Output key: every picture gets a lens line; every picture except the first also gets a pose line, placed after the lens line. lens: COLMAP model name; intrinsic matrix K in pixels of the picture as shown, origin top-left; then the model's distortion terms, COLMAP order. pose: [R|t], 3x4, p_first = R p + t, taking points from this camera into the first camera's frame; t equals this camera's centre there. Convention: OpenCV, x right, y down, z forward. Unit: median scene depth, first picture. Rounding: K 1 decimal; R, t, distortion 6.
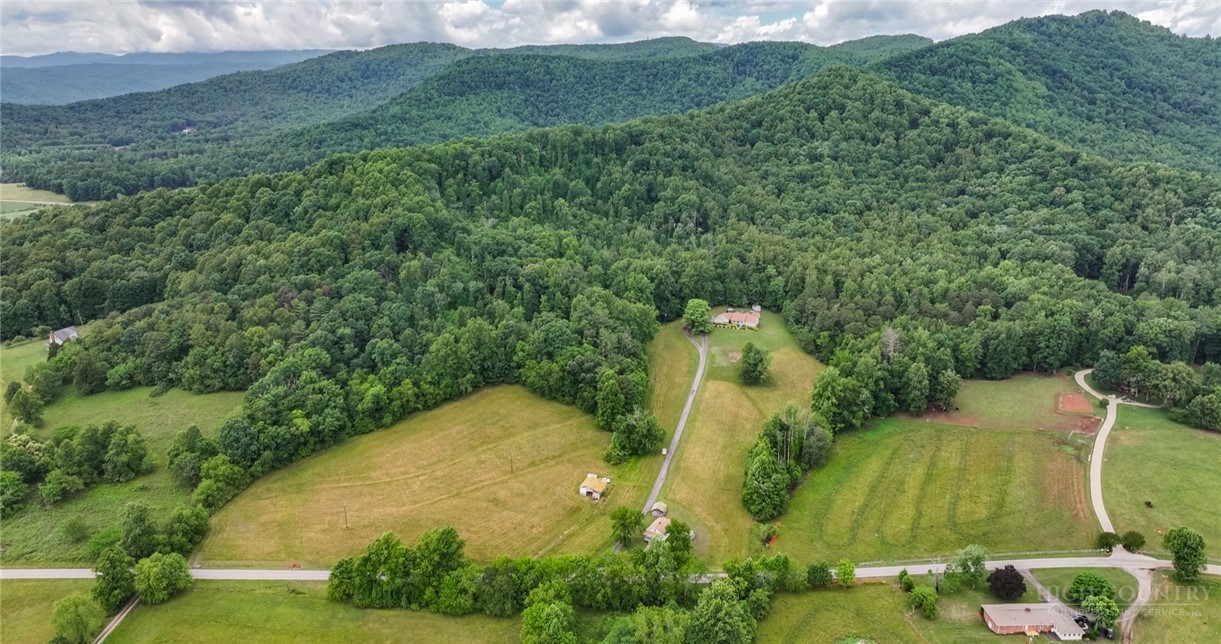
lens RADIAL K [[851.6, 0, 614.8], [0, 851.6, 322.0], [0, 0, 1]] dist [0.001158, 0.019582]
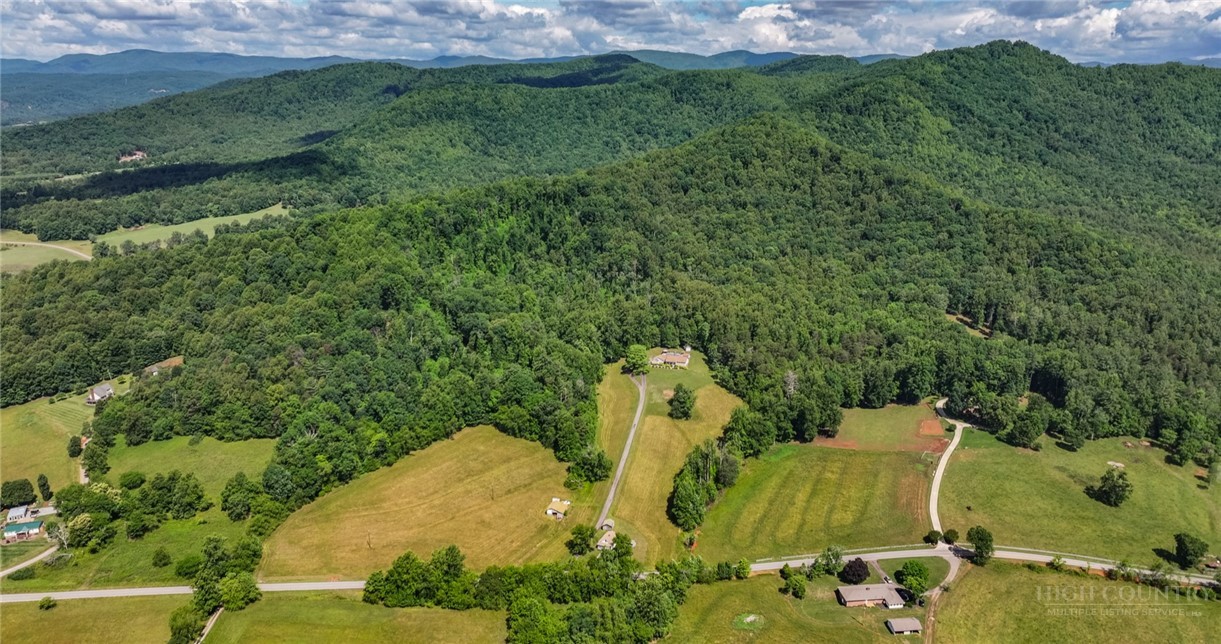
lens RADIAL K [[851.6, 0, 614.8], [0, 851.6, 323.5], [0, 0, 1]] dist [0.001158, 0.019582]
pose [[0.997901, -0.020912, 0.061294, -0.009695], [0.020976, 0.999780, -0.000394, -0.071138], [-0.061272, 0.001679, 0.998120, -0.248164]]
